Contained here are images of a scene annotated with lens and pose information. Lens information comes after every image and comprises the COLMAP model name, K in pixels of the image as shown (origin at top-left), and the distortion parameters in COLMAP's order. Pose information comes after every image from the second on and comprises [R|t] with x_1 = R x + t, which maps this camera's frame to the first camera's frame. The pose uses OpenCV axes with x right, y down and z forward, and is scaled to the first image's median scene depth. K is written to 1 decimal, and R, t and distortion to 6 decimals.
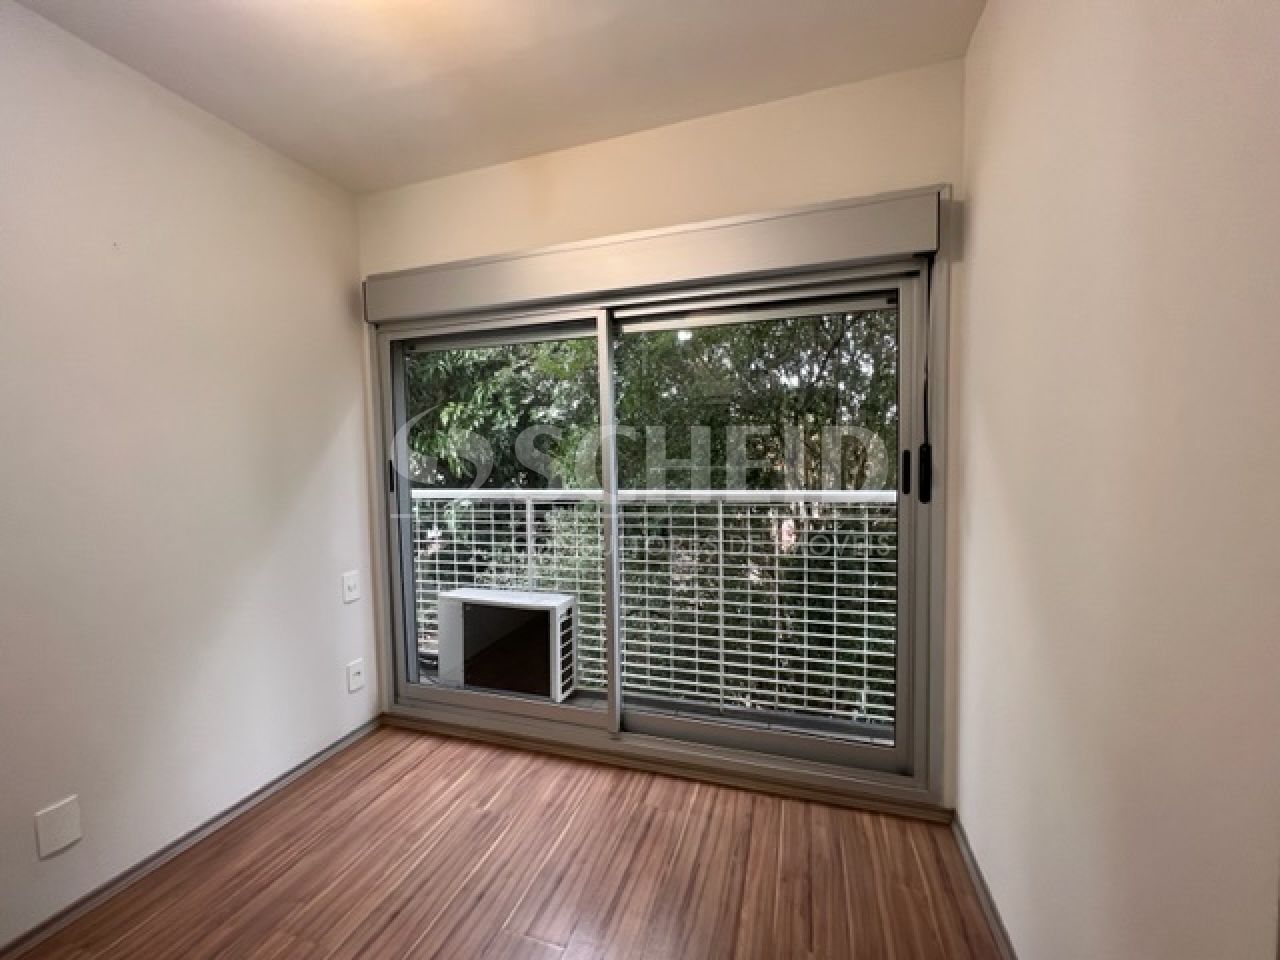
lens RADIAL K [[509.1, 0, 640.0], [0, 509.1, 481.4], [0, 0, 1]] dist [-0.002426, 0.000136]
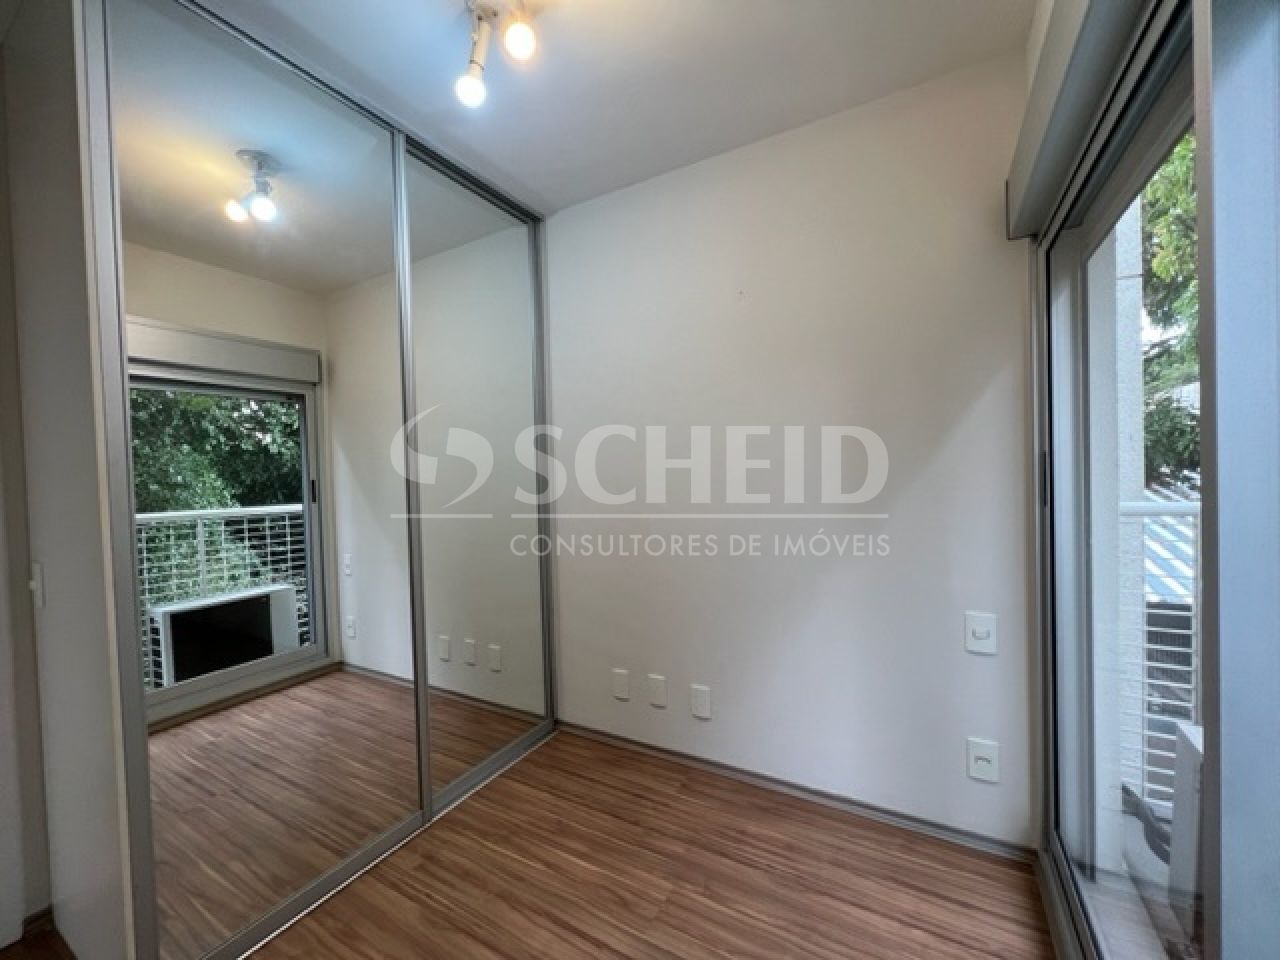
lens RADIAL K [[509.1, 0, 639.5], [0, 509.1, 483.1], [0, 0, 1]] dist [-0.002426, 0.000136]
pose [[-0.210843, 0.049406, -0.976271, 0.244872], [-0.016731, 0.998393, 0.054138, -0.036230], [0.977377, 0.027748, -0.209678, 0.799119]]
